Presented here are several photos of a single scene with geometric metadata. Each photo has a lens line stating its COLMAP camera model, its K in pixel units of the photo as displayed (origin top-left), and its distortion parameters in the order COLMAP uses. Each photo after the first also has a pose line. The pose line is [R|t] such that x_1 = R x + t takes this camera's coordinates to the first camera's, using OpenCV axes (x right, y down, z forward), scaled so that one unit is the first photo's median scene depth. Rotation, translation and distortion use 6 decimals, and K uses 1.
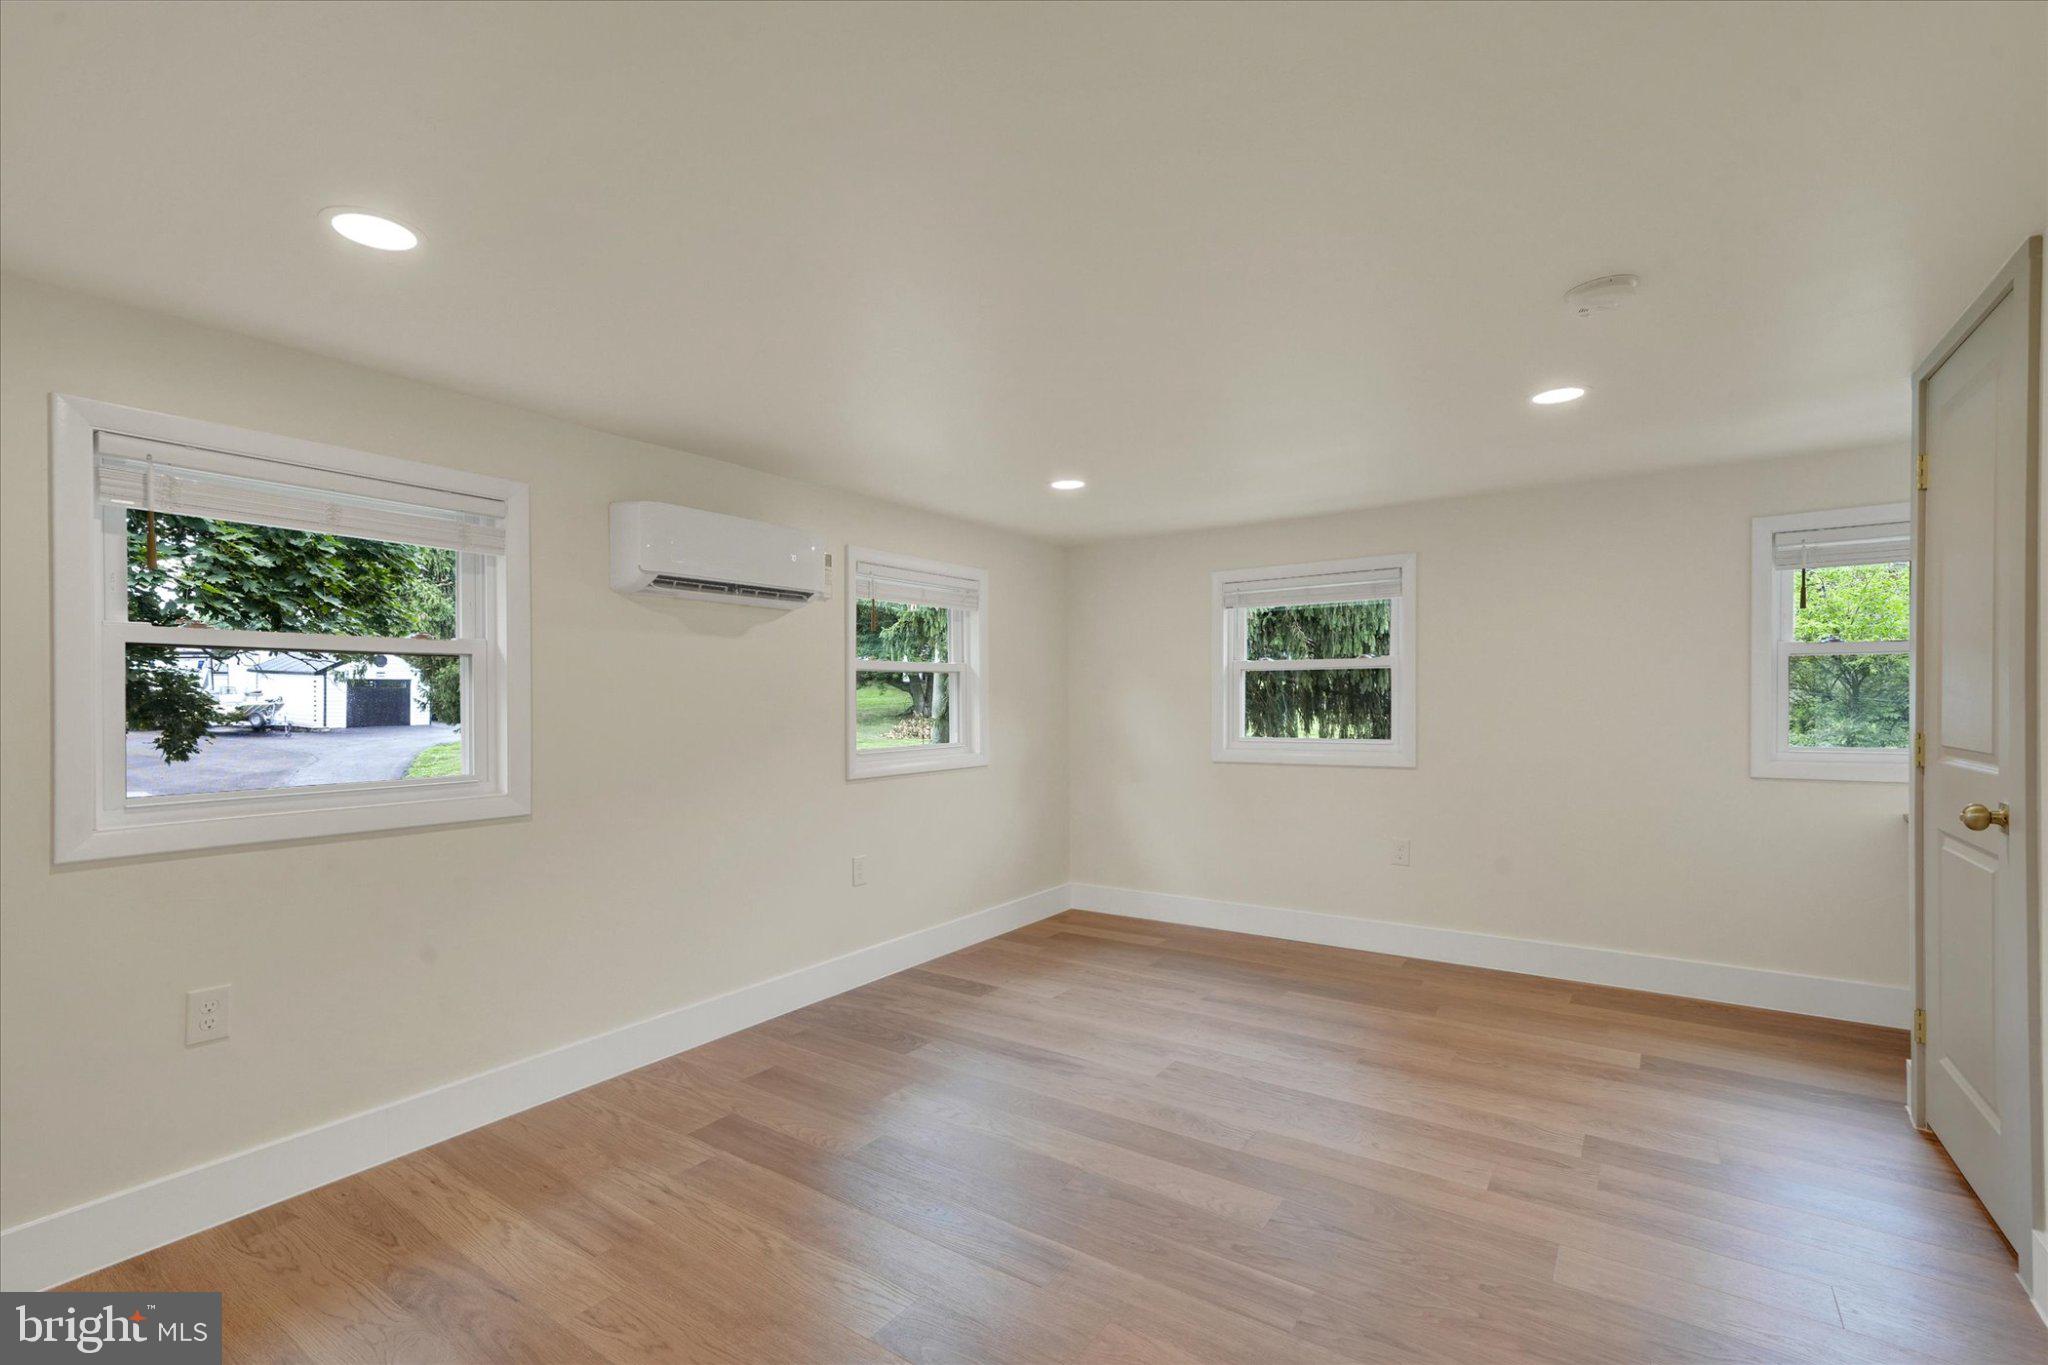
lens RADIAL K [[893.7, 0, 1019.5], [0, 893.7, 697.5], [0, 0, 1]] dist [0.018925, 0.000169]
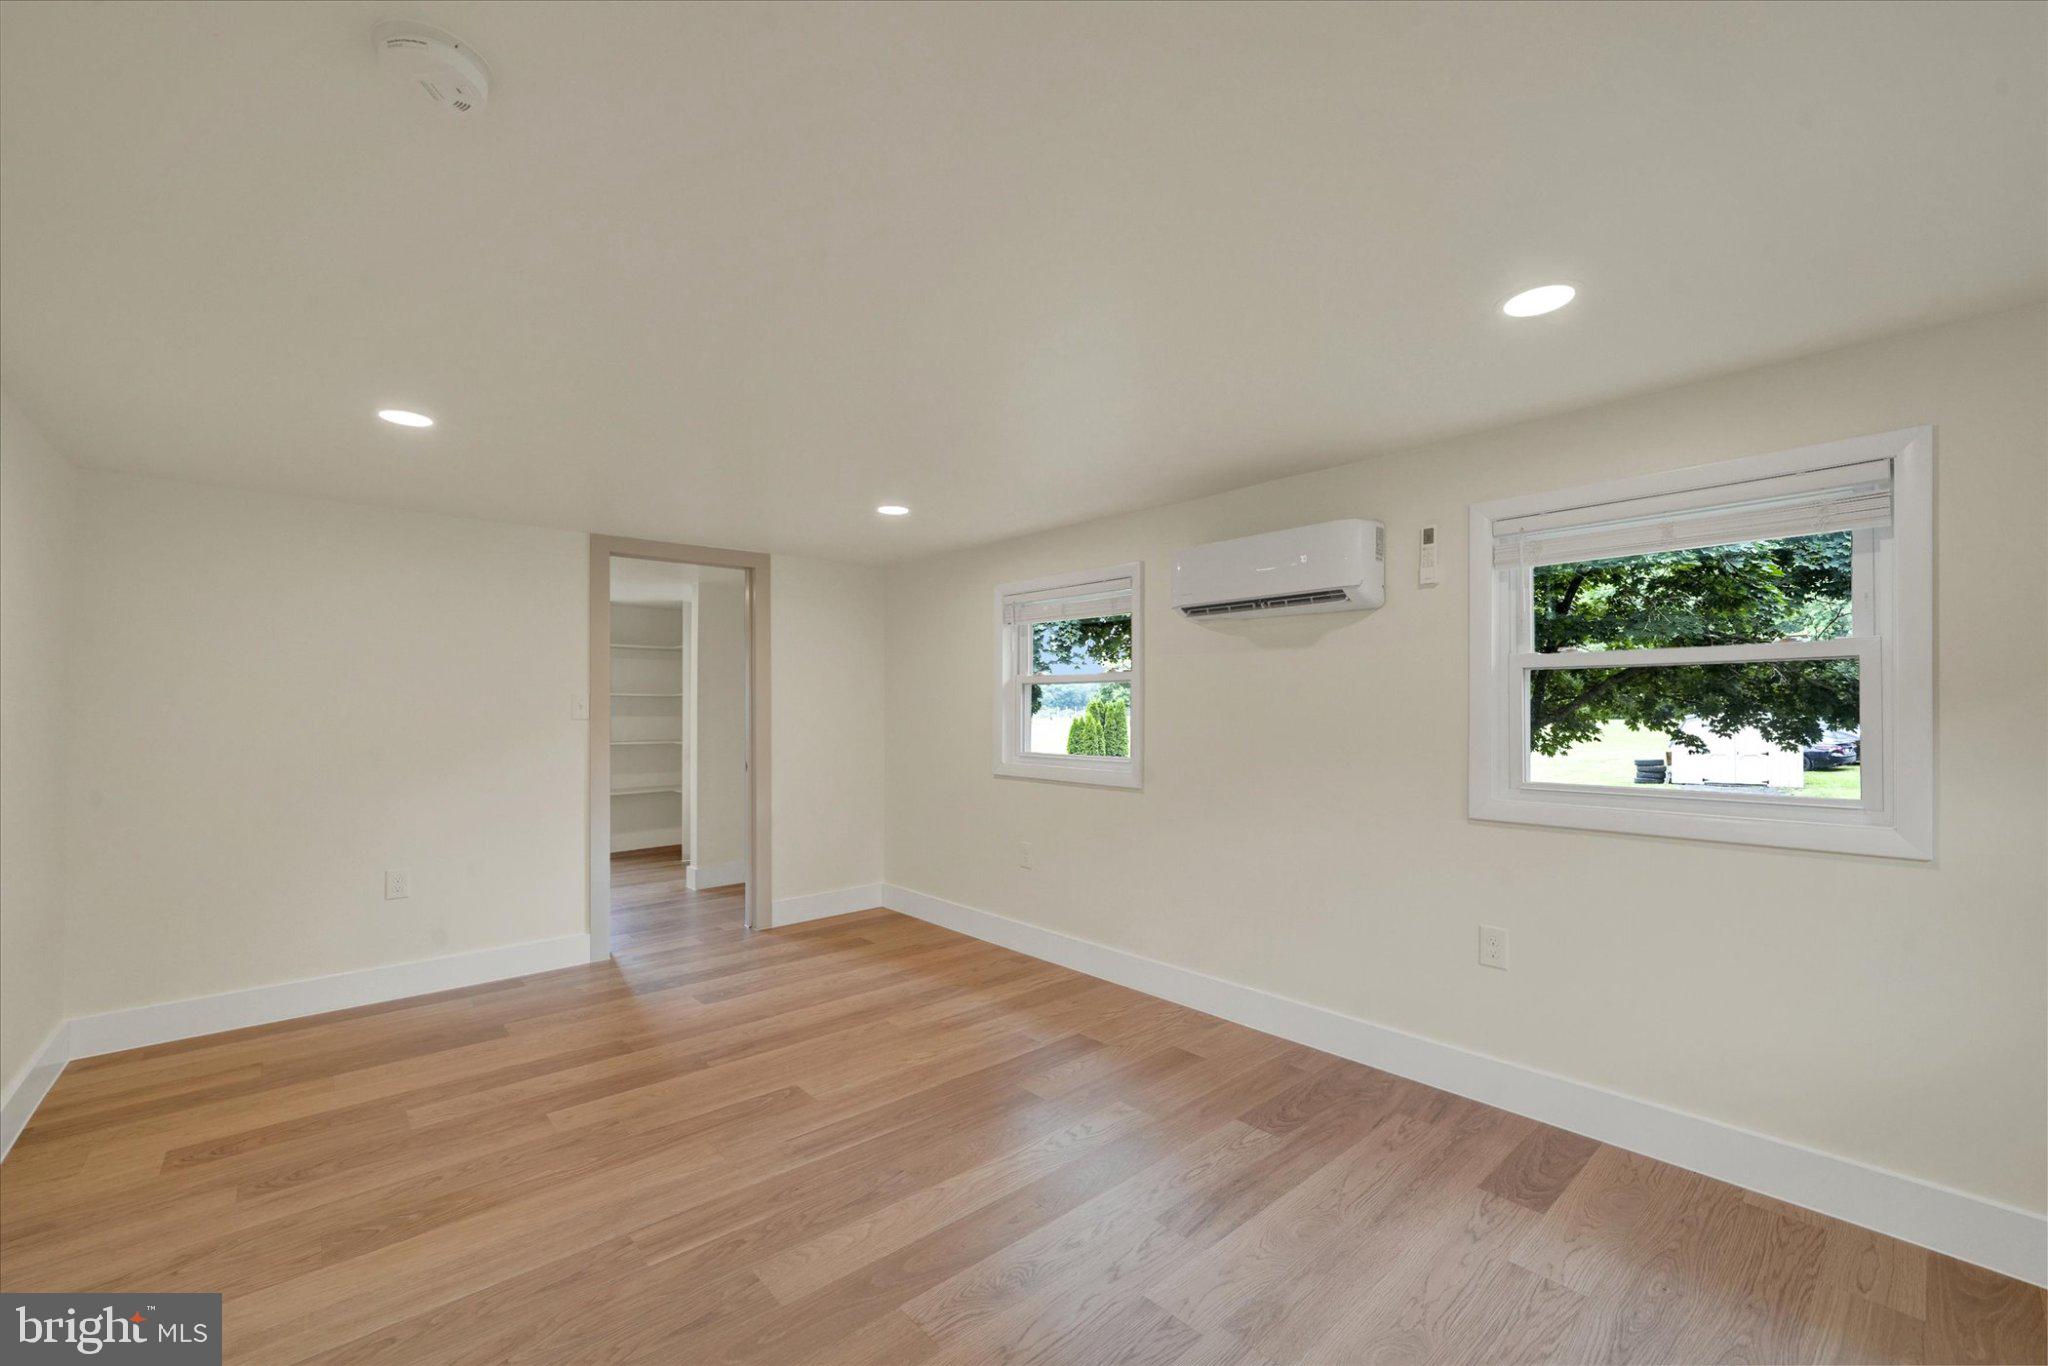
lens RADIAL K [[832.6, 0, 1020.5], [0, 832.6, 693.0], [0, 0, 1]] dist [-0.002301, -0.000291]
pose [[-0.214256, -0.010428, -0.976722, 0.676161], [0.001295, 0.999939, -0.010960, -0.006663], [0.976777, -0.003614, -0.214229, 0.924117]]
